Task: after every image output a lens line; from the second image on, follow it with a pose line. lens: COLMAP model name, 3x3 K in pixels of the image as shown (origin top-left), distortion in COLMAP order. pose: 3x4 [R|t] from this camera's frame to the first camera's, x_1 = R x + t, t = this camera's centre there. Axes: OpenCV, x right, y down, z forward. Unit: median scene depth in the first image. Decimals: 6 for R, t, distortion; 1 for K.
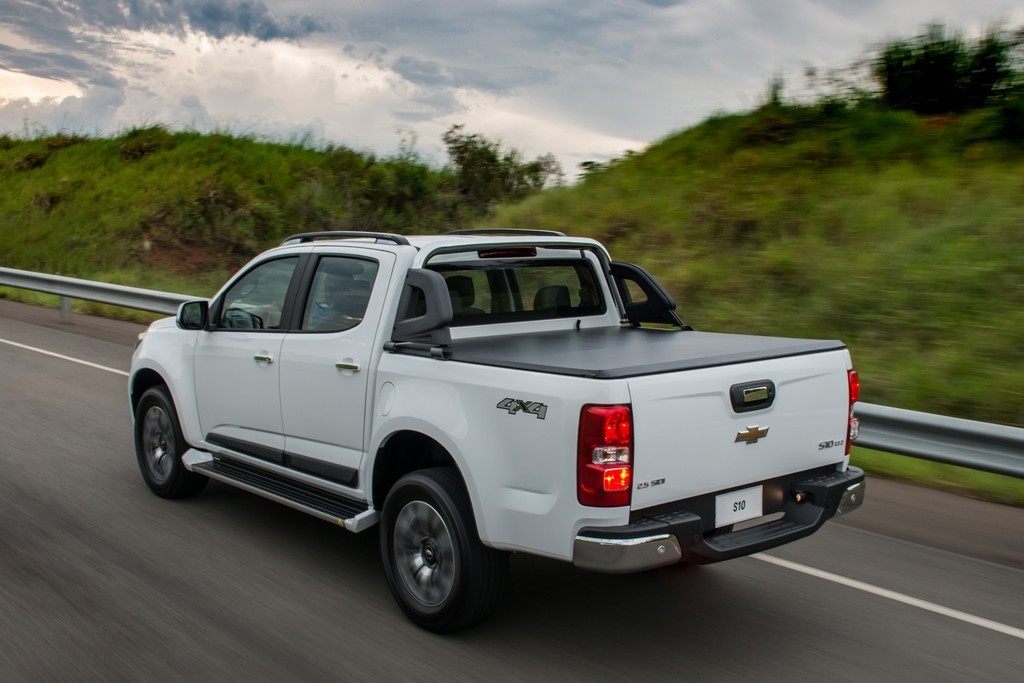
lens RADIAL K [[1173.5, 0, 512.0], [0, 1173.5, 341.5], [0, 0, 1]] dist [-0.012822, 0.003383]
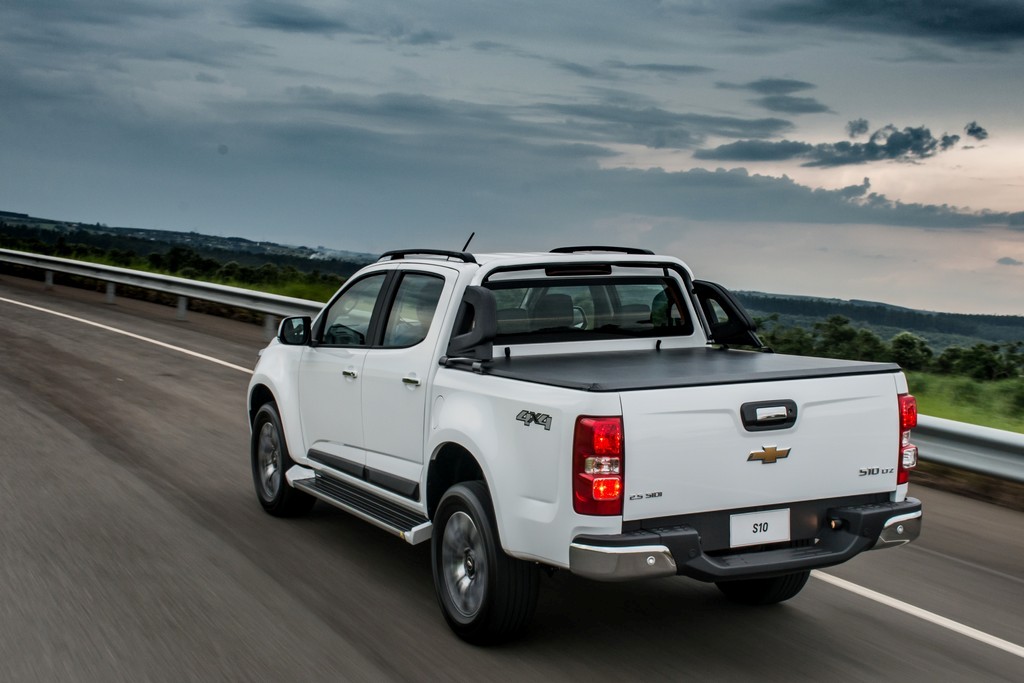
lens RADIAL K [[1432.3, 0, 512.0], [0, 1432.3, 341.5], [0, 0, 1]] dist [0.183752, 0.002052]
pose [[0.976793, 0.015892, -0.213597, 0.229780], [-0.021261, 0.999512, -0.022864, 0.014819], [0.213130, 0.026875, 0.976654, -0.219201]]
